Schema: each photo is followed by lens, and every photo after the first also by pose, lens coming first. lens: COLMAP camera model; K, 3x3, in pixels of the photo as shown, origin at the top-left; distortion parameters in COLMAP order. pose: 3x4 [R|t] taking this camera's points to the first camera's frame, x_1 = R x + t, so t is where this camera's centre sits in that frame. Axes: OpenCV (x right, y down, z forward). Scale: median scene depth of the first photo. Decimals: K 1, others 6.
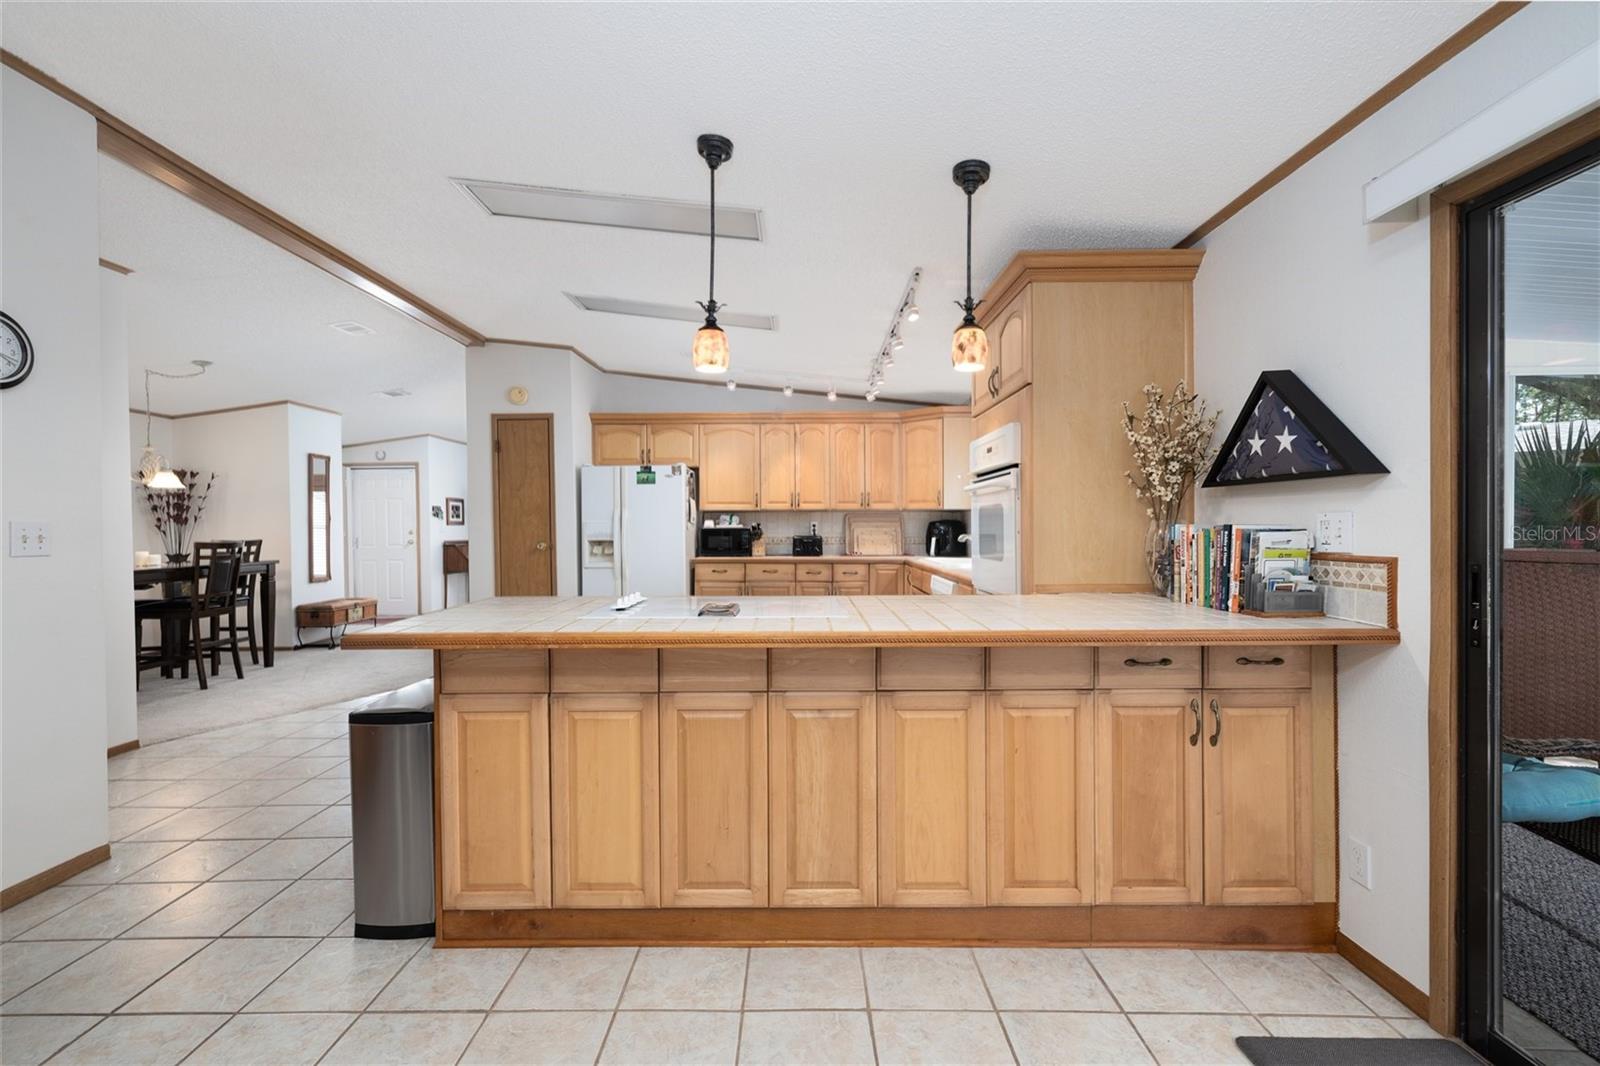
lens RADIAL K [[675.9, 0, 800.0], [0, 675.9, 533.0], [0, 0, 1]] dist [0.001911, -0.000133]
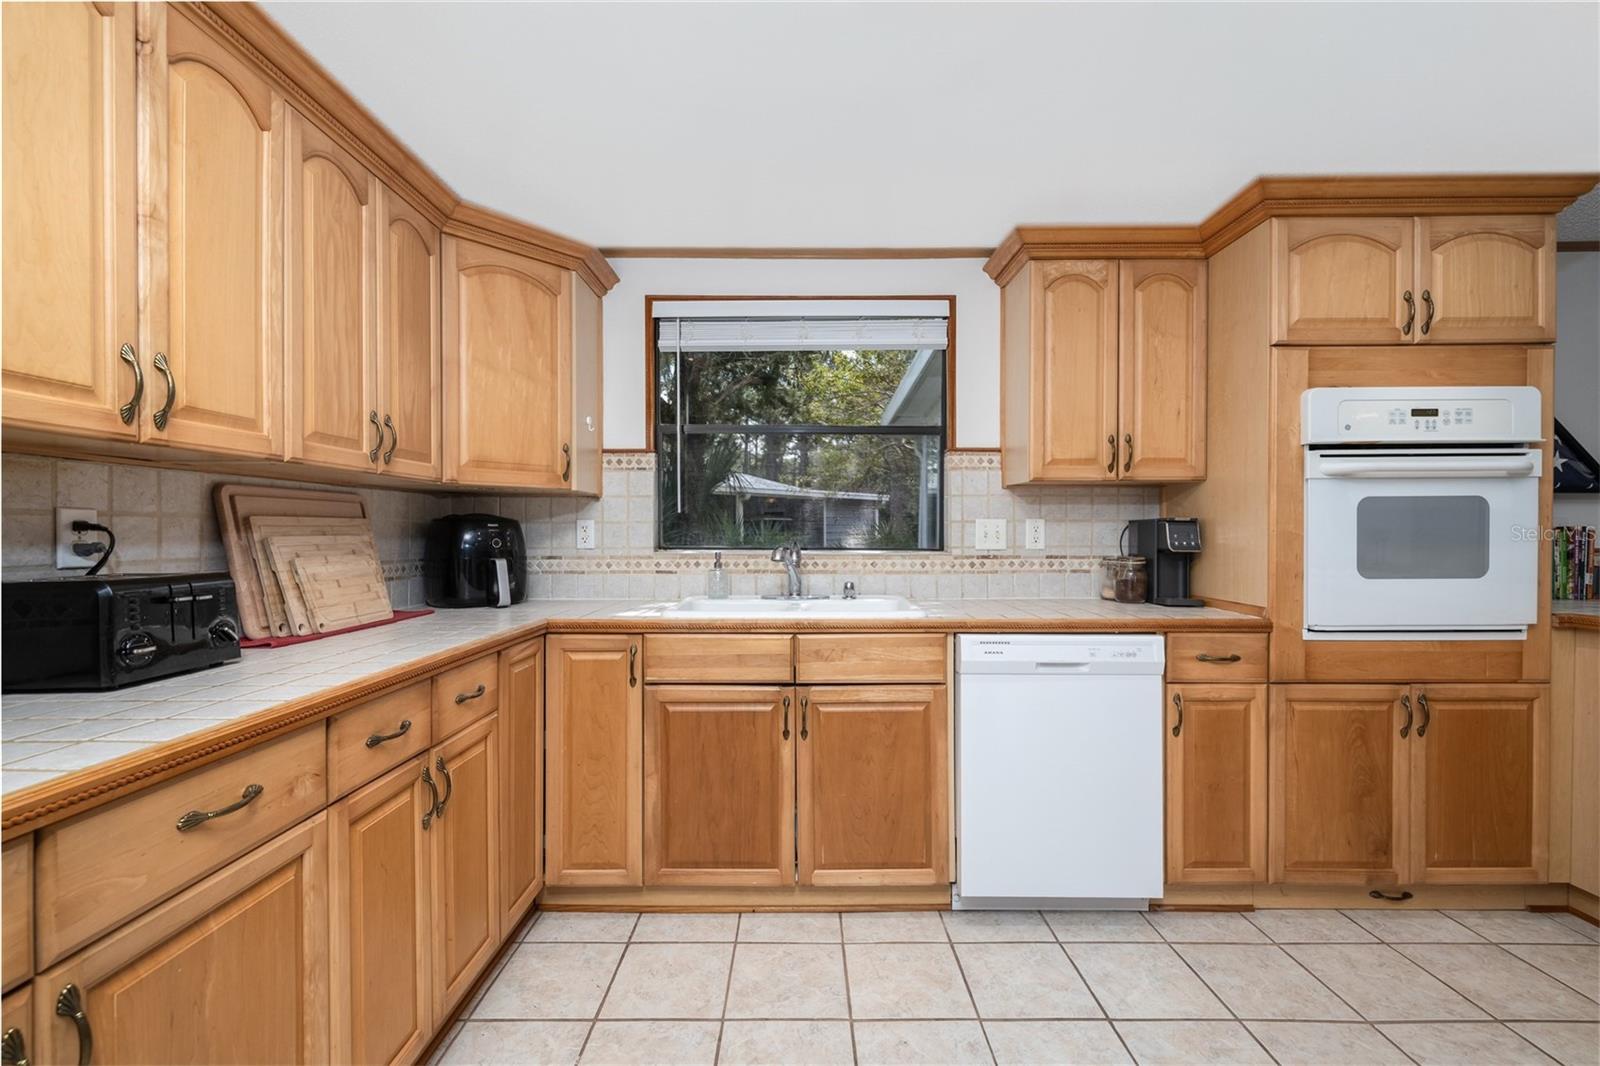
lens RADIAL K [[671.1, 0, 796.7], [0, 671.1, 533.2], [0, 0, 1]] dist [0.001938, 0.000623]
pose [[0.007317, -0.002124, 0.999971, -0.195680], [0.012913, 0.999915, 0.002030, -0.007063], [-0.999890, 0.012897, 0.007344, 0.826756]]
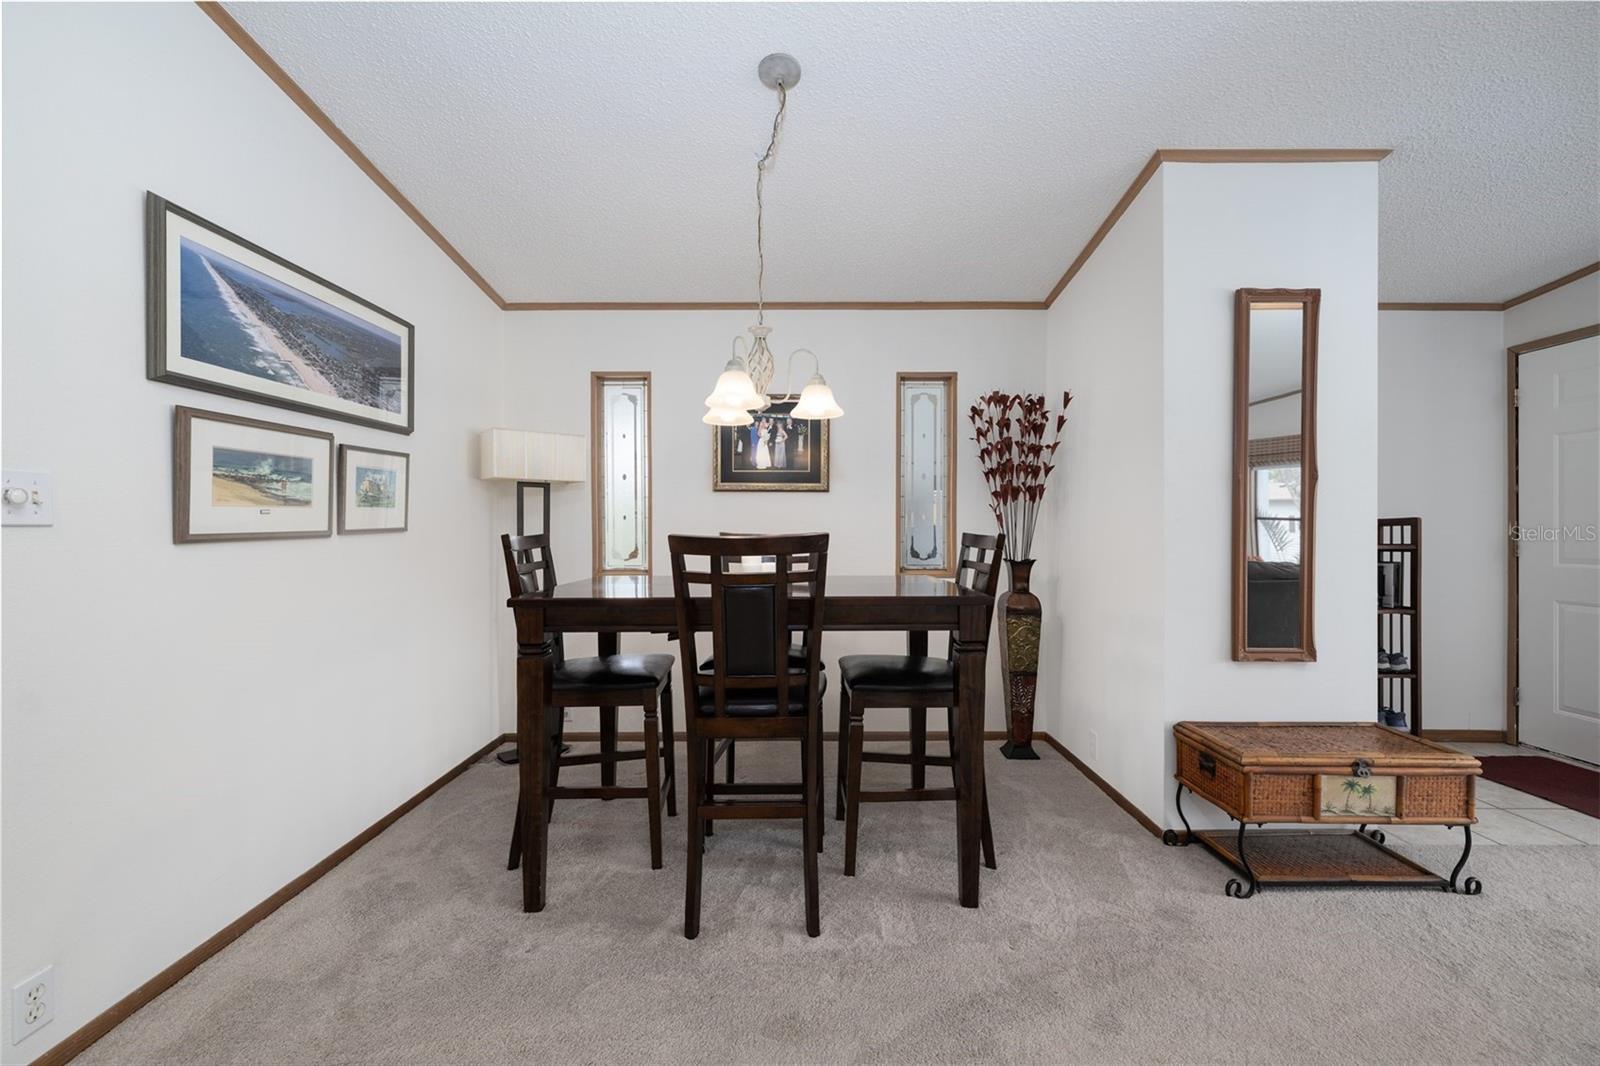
lens RADIAL K [[671.1, 0, 796.7], [0, 671.1, 533.2], [0, 0, 1]] dist [0.001938, 0.000623]
pose [[0.008861, 0.013977, -0.999863, -0.435950], [-0.010530, 0.999848, 0.013884, 0.005584], [0.999905, 0.010406, 0.009007, 0.885757]]
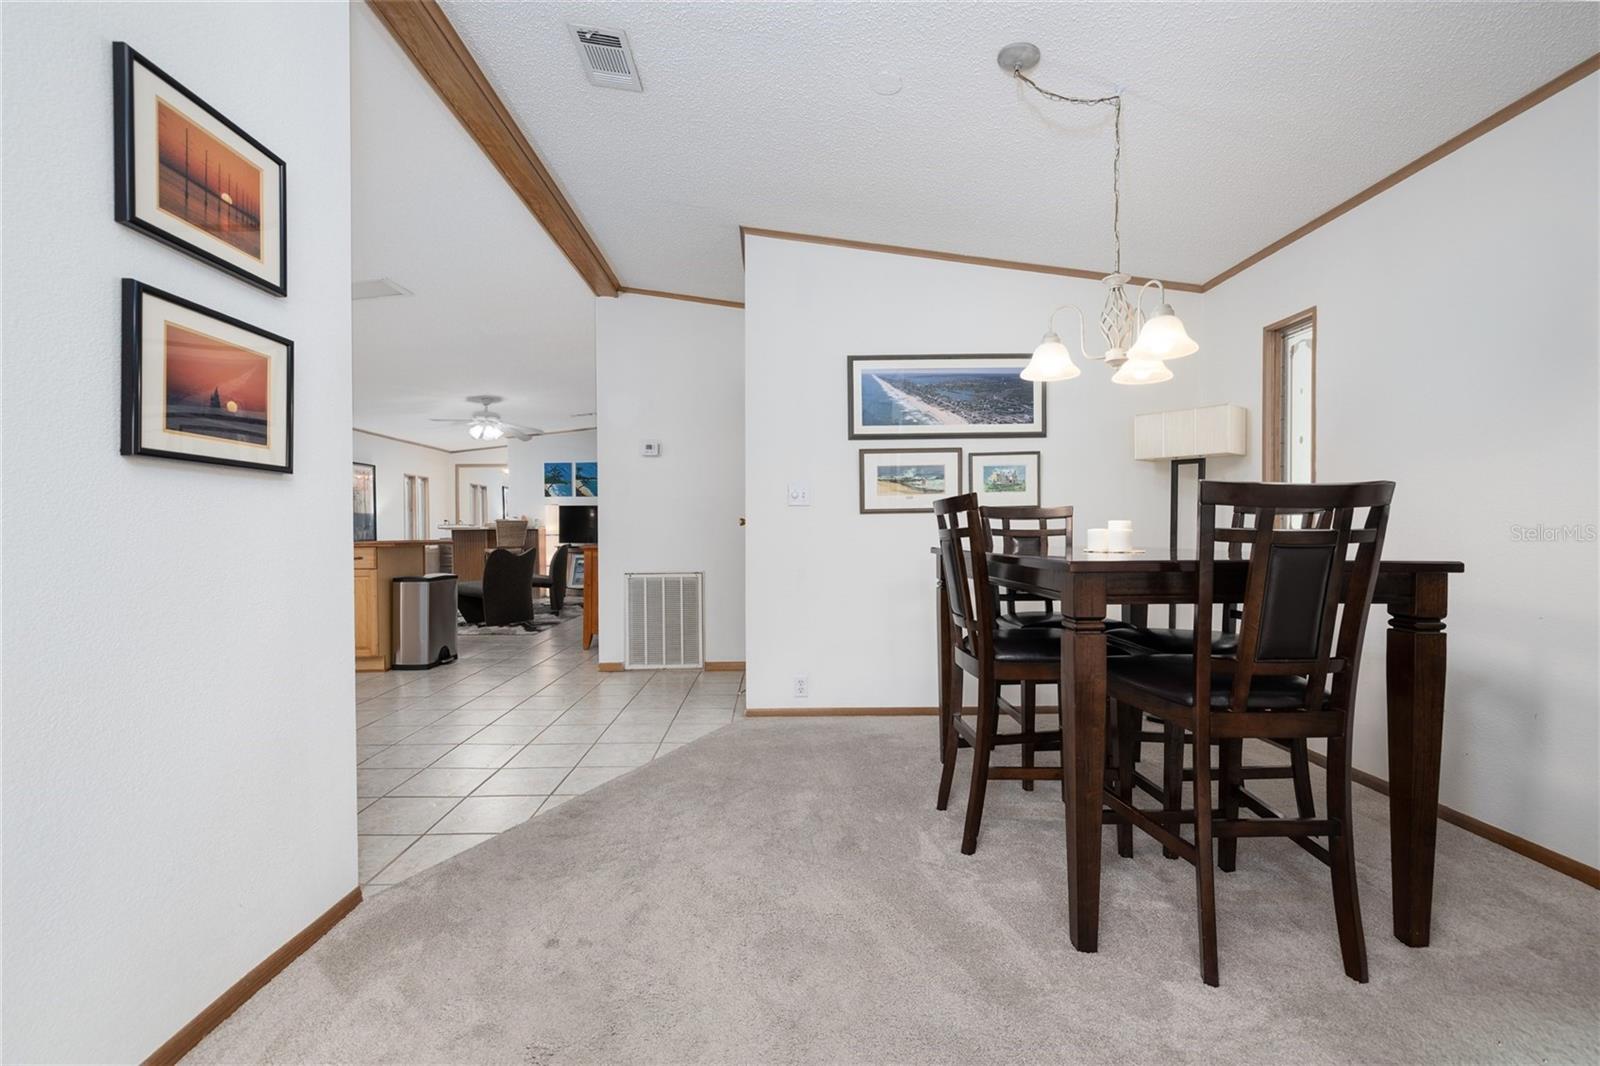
lens RADIAL K [[675.9, 0, 800.0], [0, 675.9, 533.0], [0, 0, 1]] dist [0.001911, -0.000133]
pose [[-0.999536, 0.008915, -0.029121, -0.650869], [0.008469, 0.999846, 0.015383, 0.024362], [0.029254, 0.015129, -0.999458, 1.237701]]
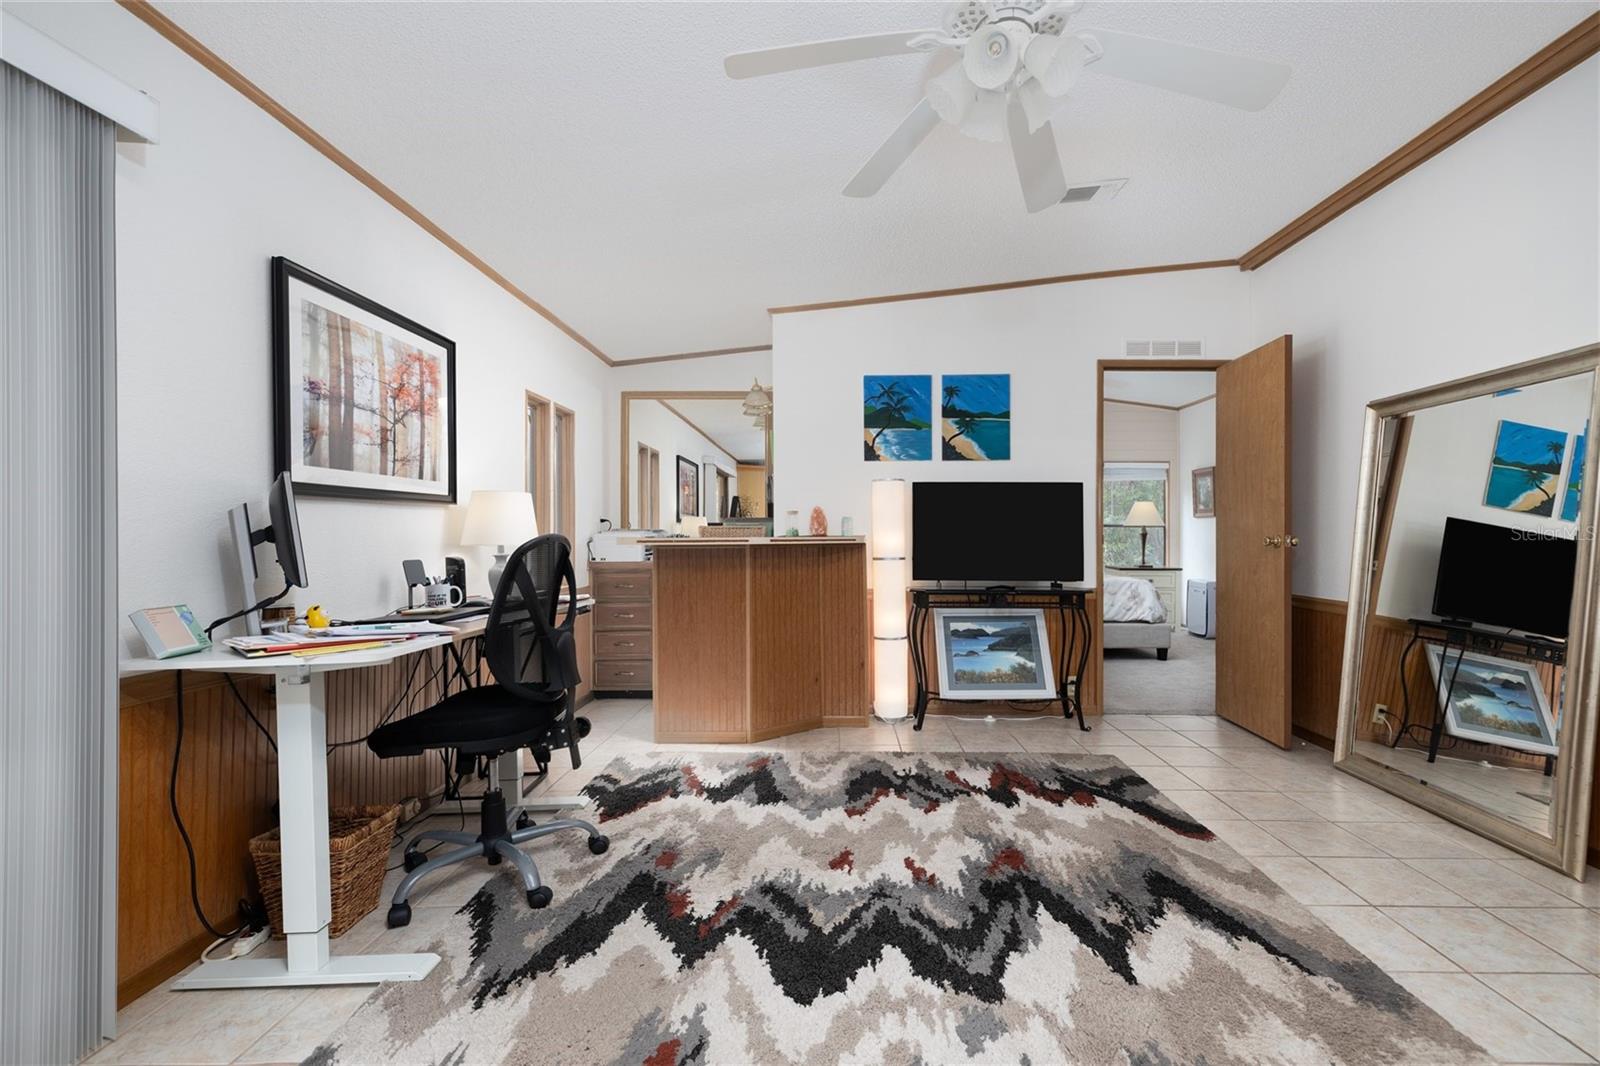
lens RADIAL K [[712.8, 0, 843.4], [0, 712.8, 533.7], [0, 0, 1]] dist [0.000172, 0.000245]
pose [[-0.999987, 0.003841, -0.003230, -0.022657], [0.003813, 0.999954, 0.008855, 0.020228], [0.003263, 0.008843, -0.999956, 0.206911]]
